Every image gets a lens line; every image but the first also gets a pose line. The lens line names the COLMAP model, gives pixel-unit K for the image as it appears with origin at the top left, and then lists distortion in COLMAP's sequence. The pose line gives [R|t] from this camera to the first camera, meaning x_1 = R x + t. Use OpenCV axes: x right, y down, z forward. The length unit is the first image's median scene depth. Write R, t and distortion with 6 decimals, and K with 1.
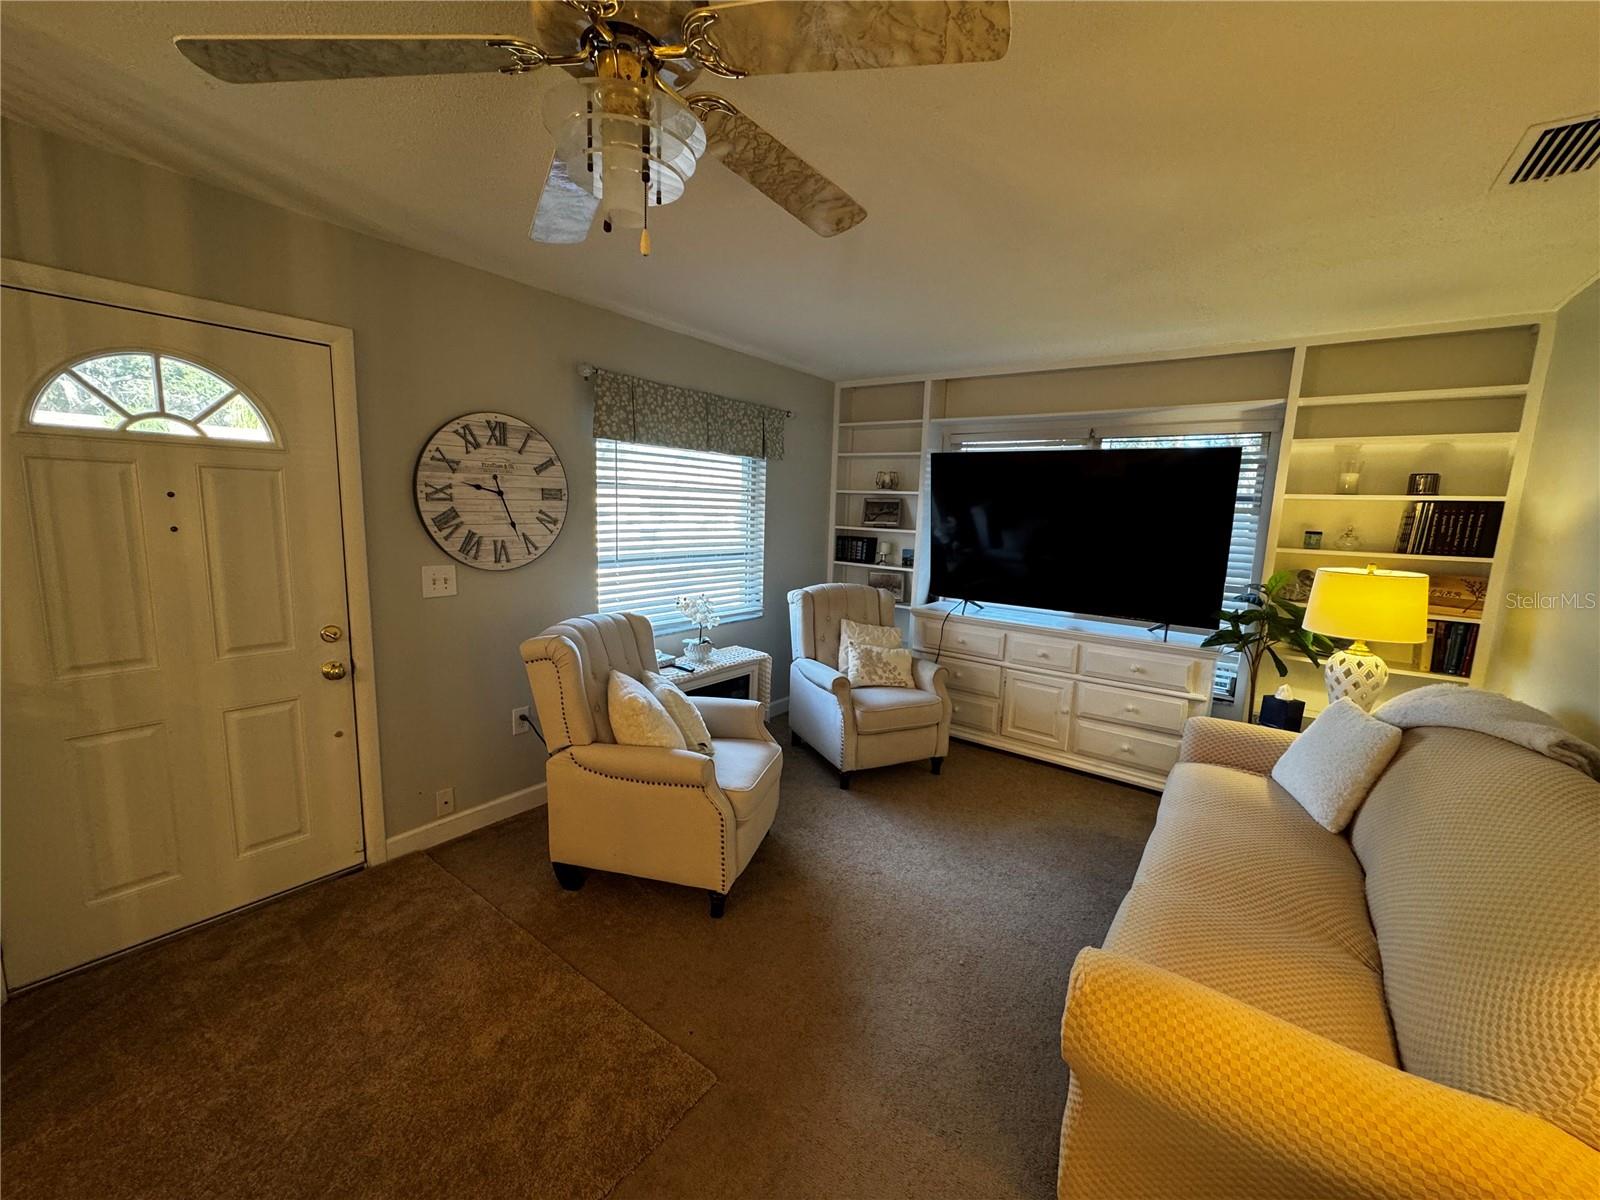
lens RADIAL K [[637.7, 0, 802.7], [0, 637.7, 601.6], [0, 0, 1]] dist [0.002363, 0.000371]
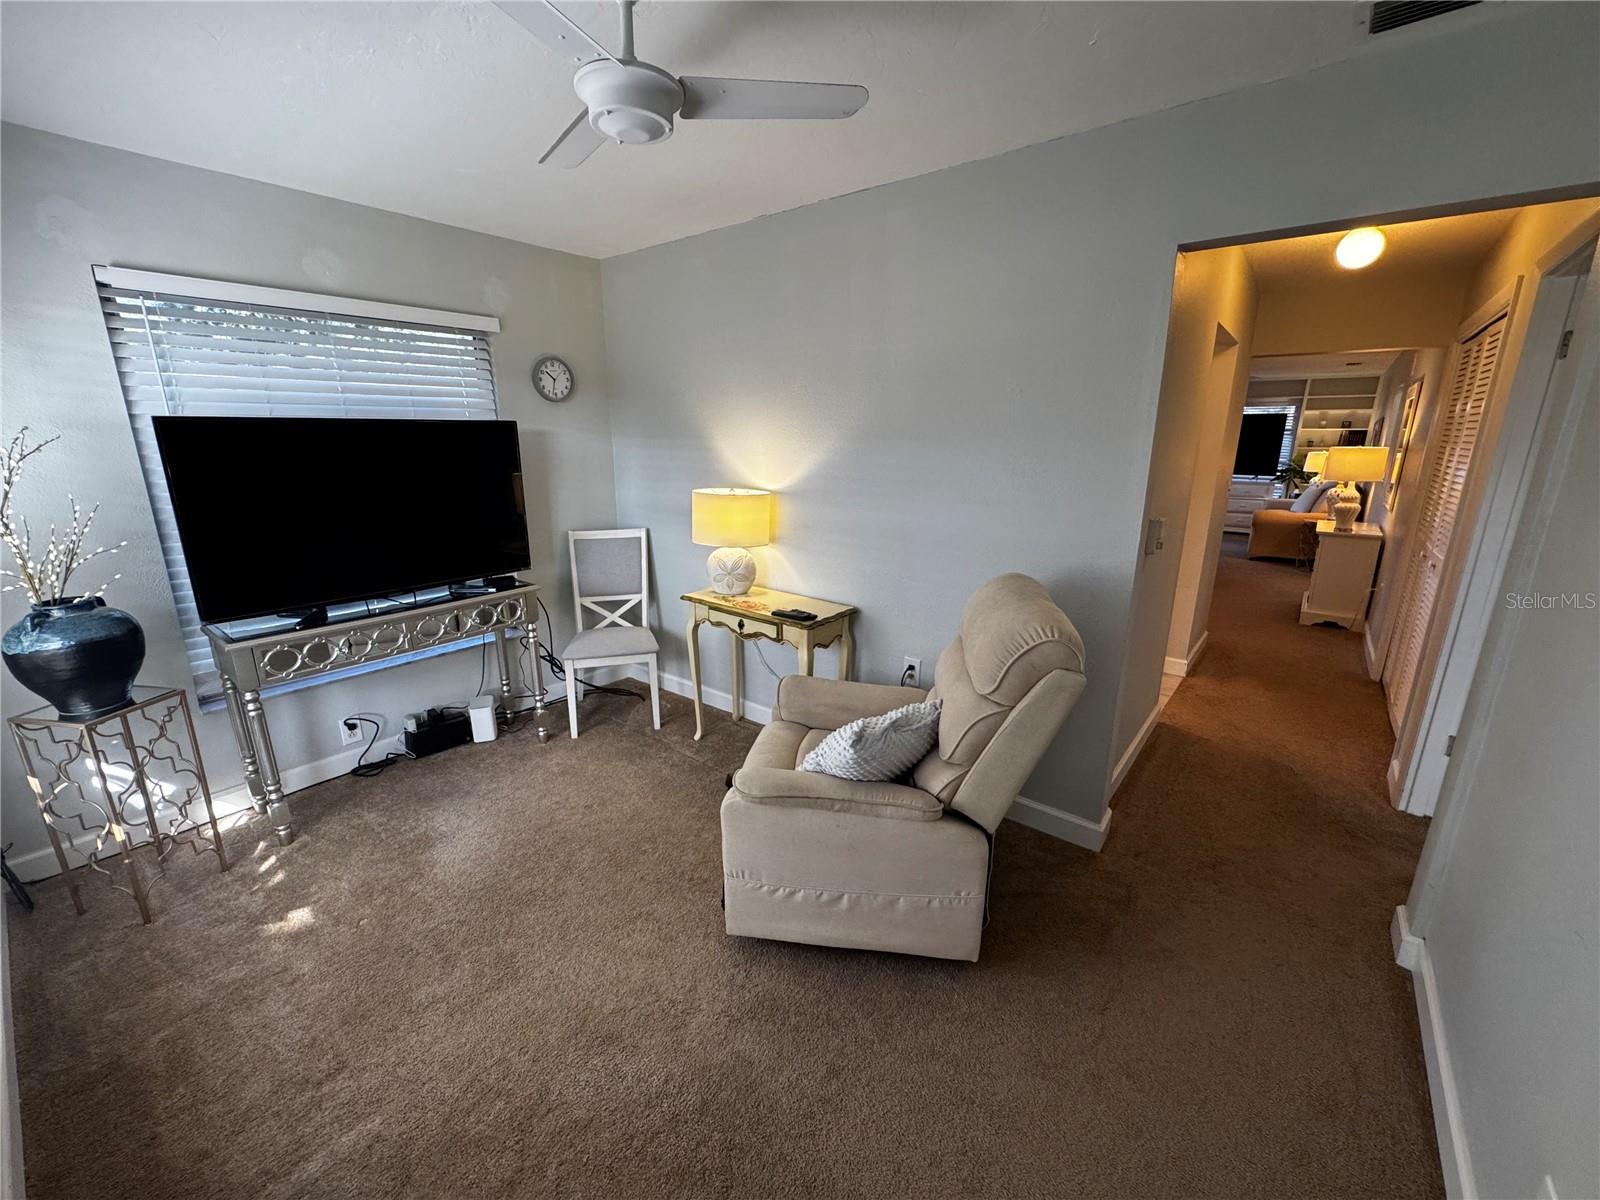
lens RADIAL K [[637.7, 0, 803.0], [0, 637.7, 596.1], [0, 0, 1]] dist [0.002363, 0.000371]
pose [[0.998941, -0.020768, -0.041051, -1.492168], [0.025196, 0.993559, 0.110476, 0.224931], [0.038492, -0.111394, 0.993031, -2.180229]]
